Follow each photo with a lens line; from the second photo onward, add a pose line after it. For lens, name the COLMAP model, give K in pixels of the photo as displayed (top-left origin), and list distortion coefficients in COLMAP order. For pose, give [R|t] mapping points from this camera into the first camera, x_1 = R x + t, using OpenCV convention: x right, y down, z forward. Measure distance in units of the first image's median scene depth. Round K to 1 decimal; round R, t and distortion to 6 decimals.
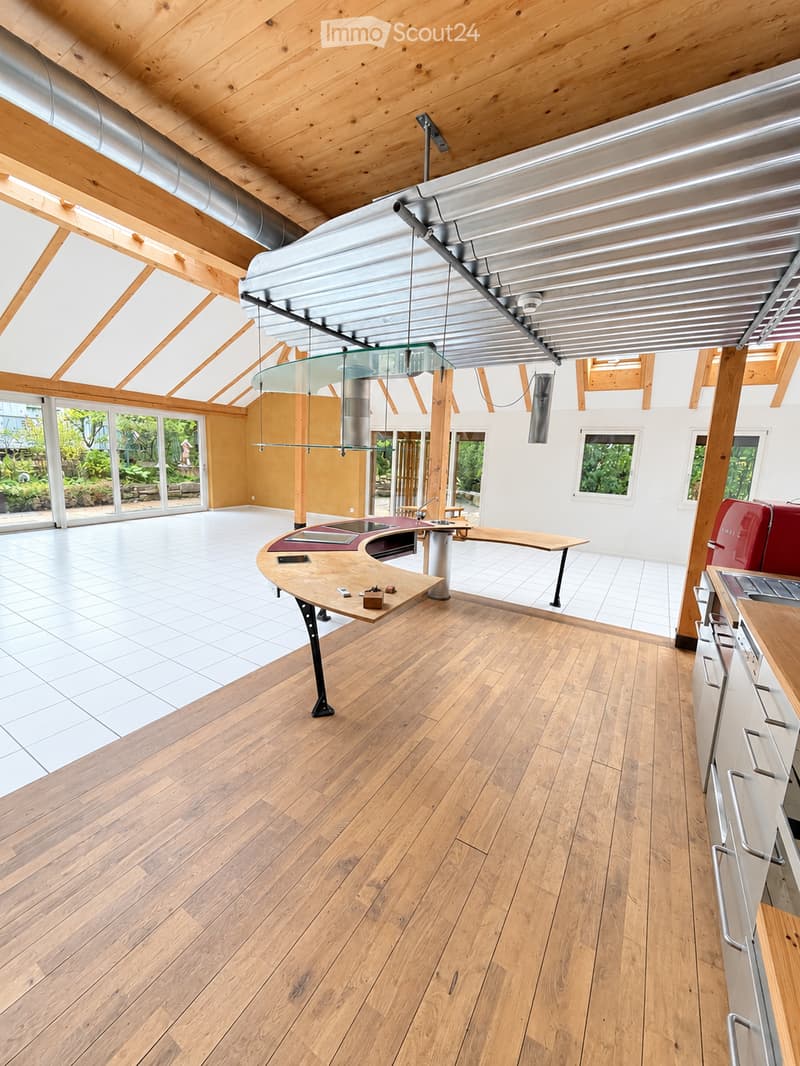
lens RADIAL K [[426.2, 0, 396.5], [0, 426.2, 531.5], [0, 0, 1]] dist [0.008602, -0.000066]
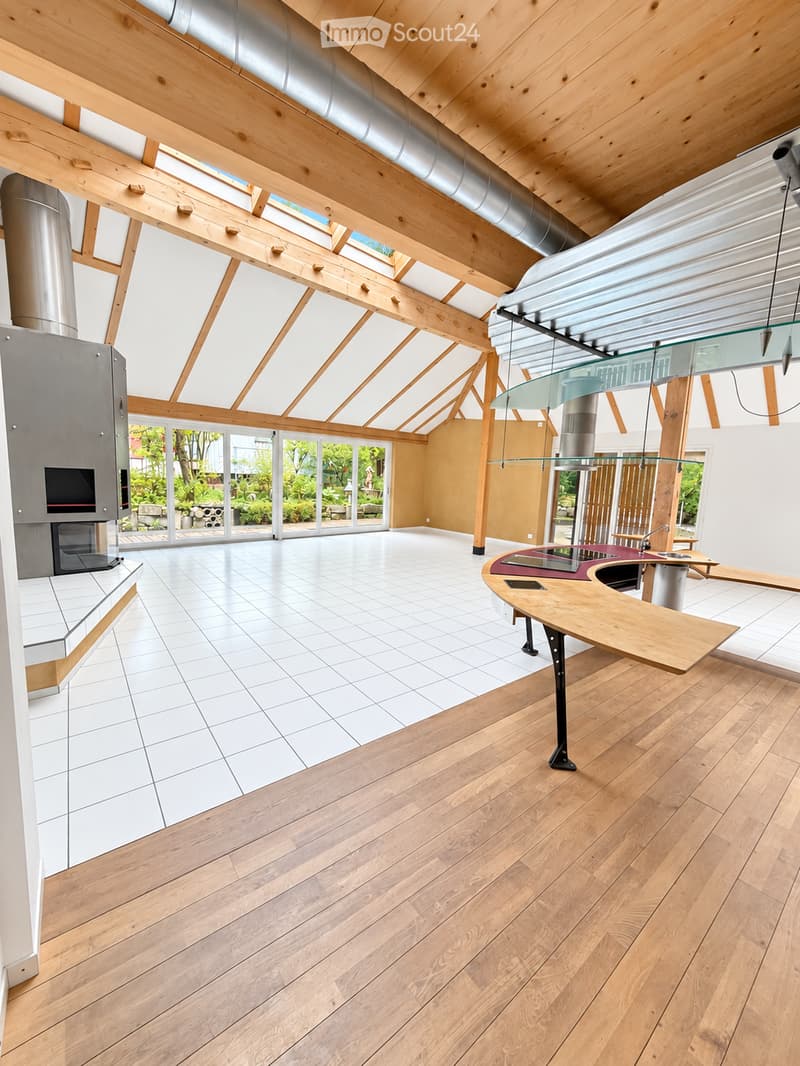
lens RADIAL K [[426.6, 0, 396.2], [0, 426.6, 527.5], [0, 0, 1]] dist [0.009722, 0.000068]
pose [[0.937336, 0.040161, -0.346106, -0.129867], [-0.063976, 0.996285, -0.057655, 0.009182], [0.342504, 0.076185, 0.936422, 0.020903]]
